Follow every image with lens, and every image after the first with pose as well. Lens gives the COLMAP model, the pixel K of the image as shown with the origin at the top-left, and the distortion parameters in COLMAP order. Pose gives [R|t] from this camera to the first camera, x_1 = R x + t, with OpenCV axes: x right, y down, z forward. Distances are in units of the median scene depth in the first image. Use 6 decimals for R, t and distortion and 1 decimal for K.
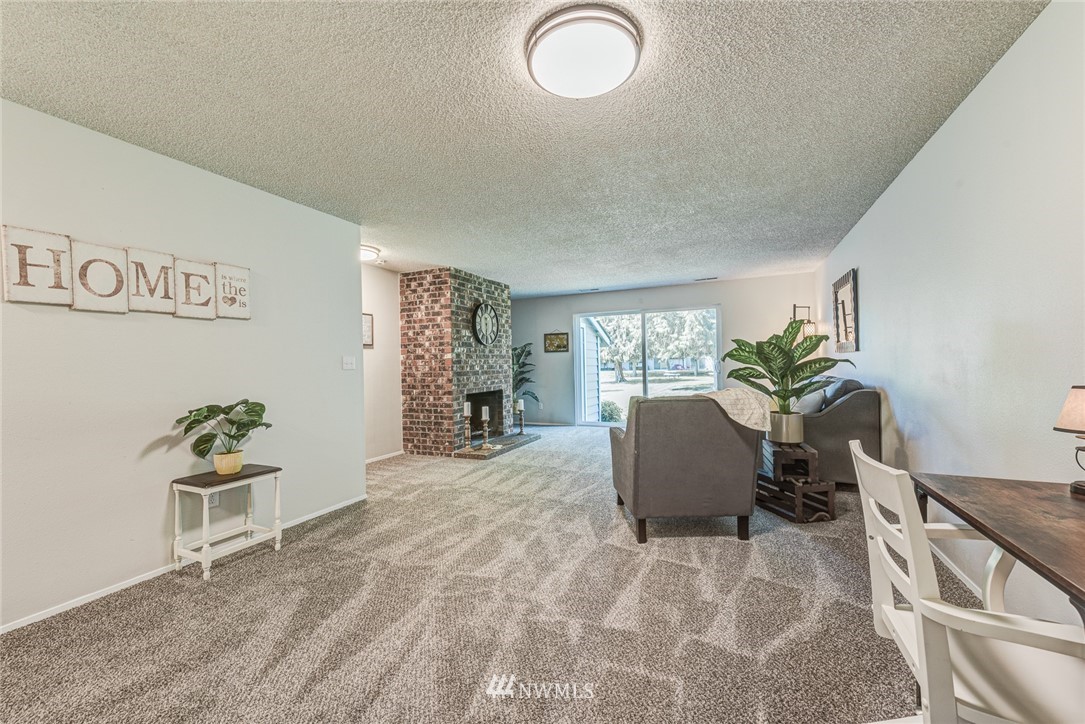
lens RADIAL K [[426.0, 0, 543.6], [0, 426.0, 361.8], [0, 0, 1]] dist [0.013169, -0.002811]
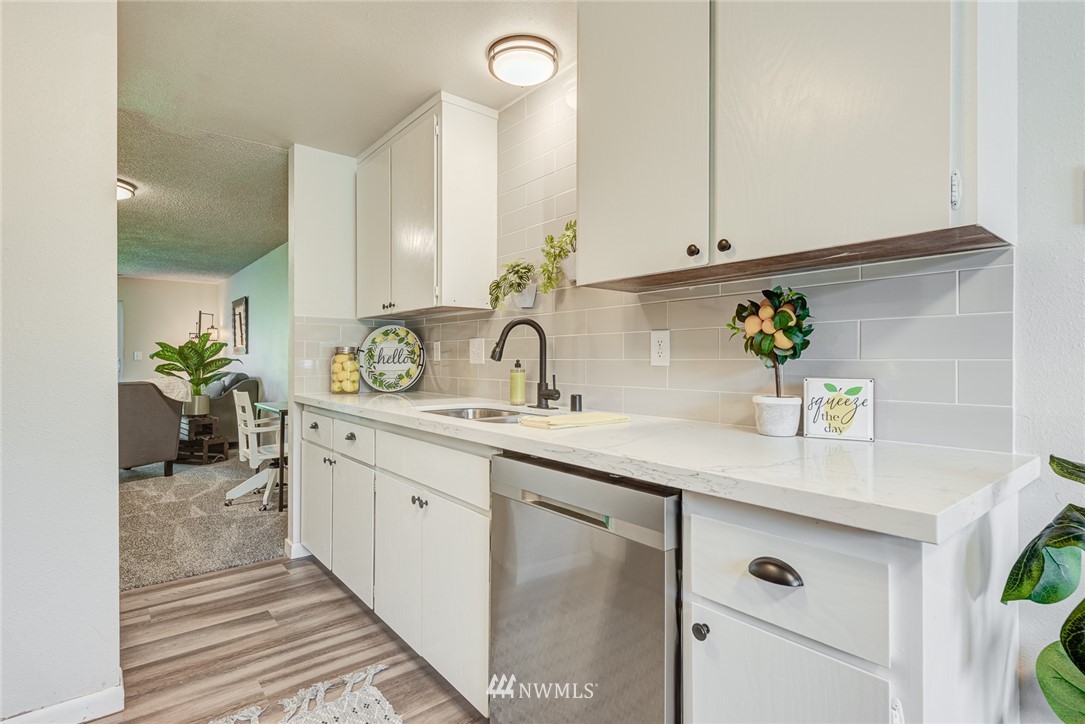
lens RADIAL K [[540.9, 0, 548.2], [0, 540.9, 353.9], [0, 0, 1]] dist [0.011136, -0.003730]
pose [[0.437708, 0.026200, 0.898735, -0.331574], [-0.011230, 0.999657, -0.023672, 0.005309], [-0.899047, 0.000269, 0.437852, -0.507671]]
